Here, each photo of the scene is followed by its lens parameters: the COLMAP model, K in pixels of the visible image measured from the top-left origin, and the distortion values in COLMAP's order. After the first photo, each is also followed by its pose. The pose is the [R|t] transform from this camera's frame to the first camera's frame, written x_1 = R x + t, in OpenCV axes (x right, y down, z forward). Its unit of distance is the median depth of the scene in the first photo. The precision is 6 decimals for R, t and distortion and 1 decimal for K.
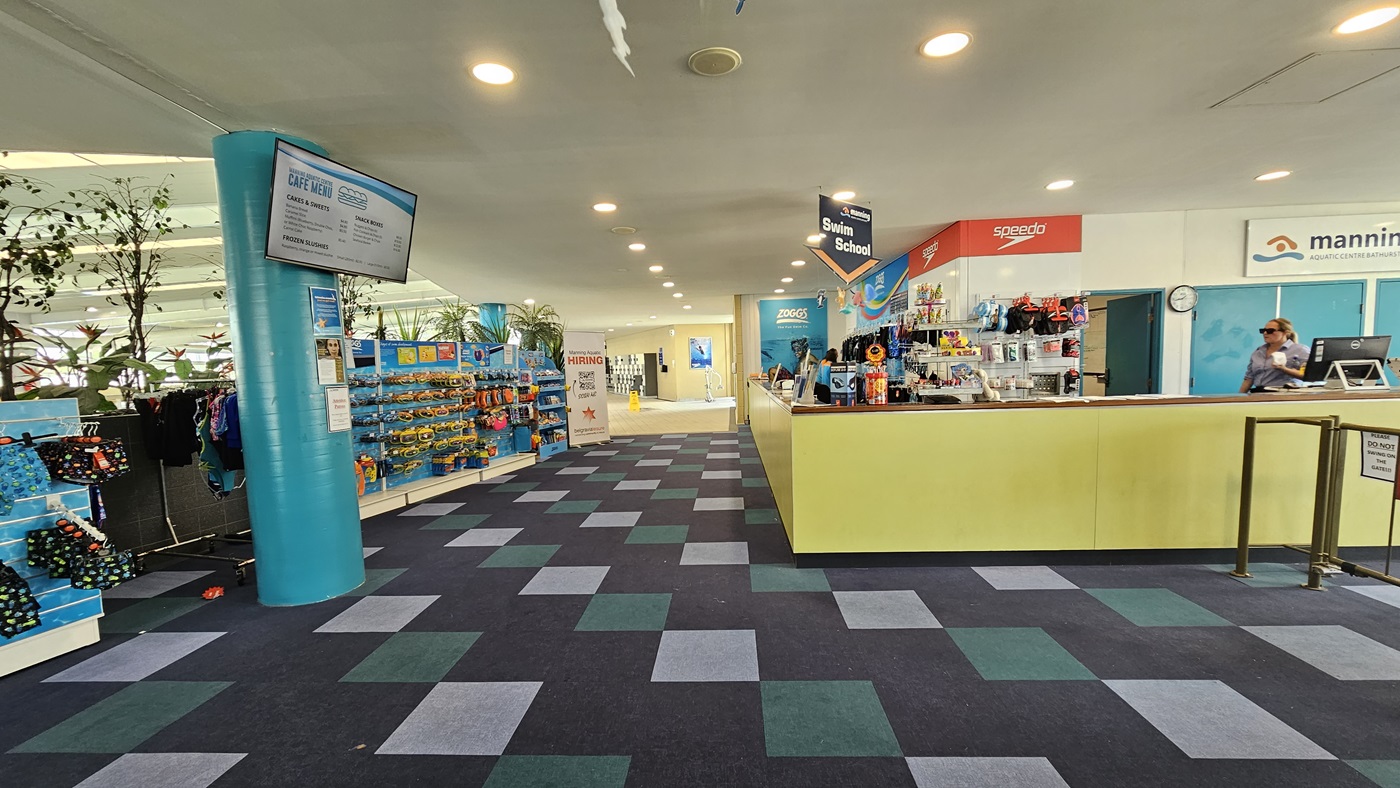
lens RADIAL K [[595.4, 0, 694.0], [0, 595.4, 345.2], [0, 0, 1]] dist [0.001770, 0.000083]
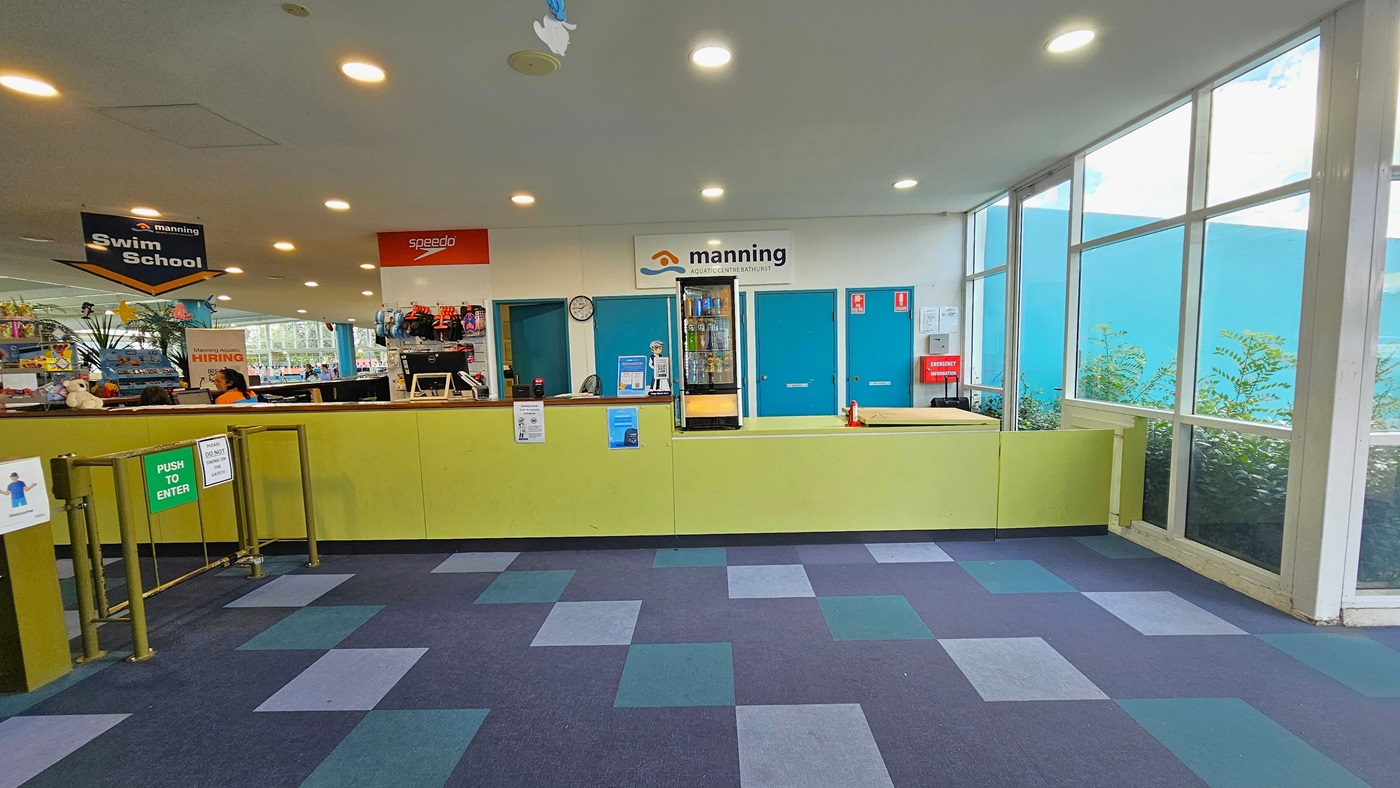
lens RADIAL K [[580.0, 0, 697.3], [0, 580.0, 408.5], [0, 0, 1]] dist [-0.003330, -0.000199]
pose [[0.999341, 0.001566, 0.036277, 0.986222], [-0.006037, 0.992329, 0.123474, -0.027419], [-0.035805, -0.123612, 0.991684, -0.090006]]
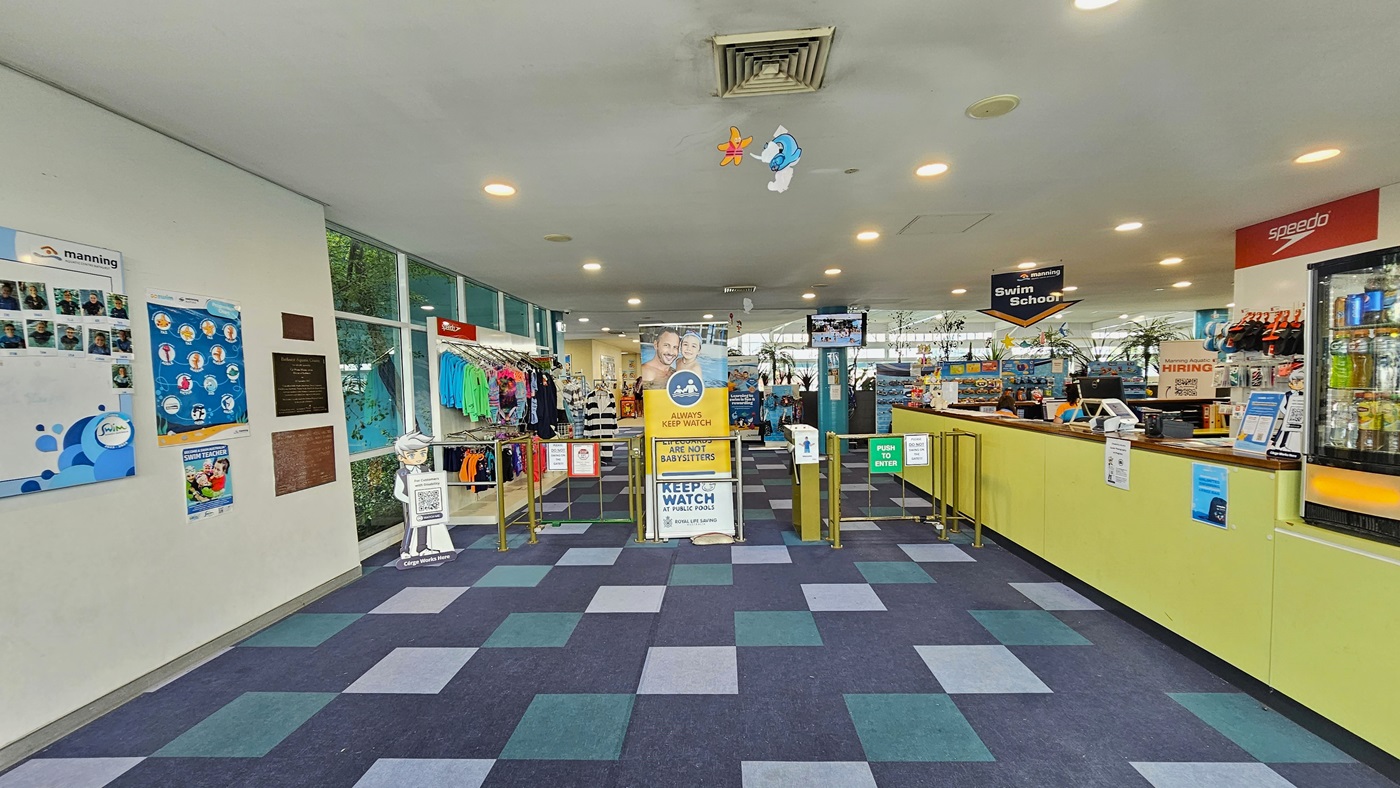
lens RADIAL K [[580.0, 0, 697.3], [0, 580.0, 408.5], [0, 0, 1]] dist [-0.003330, -0.000199]
pose [[0.005668, 0.080271, -0.996757, 1.361640], [0.050310, 0.995488, 0.080455, -0.048005], [0.998718, -0.050603, 0.001604, 0.152818]]
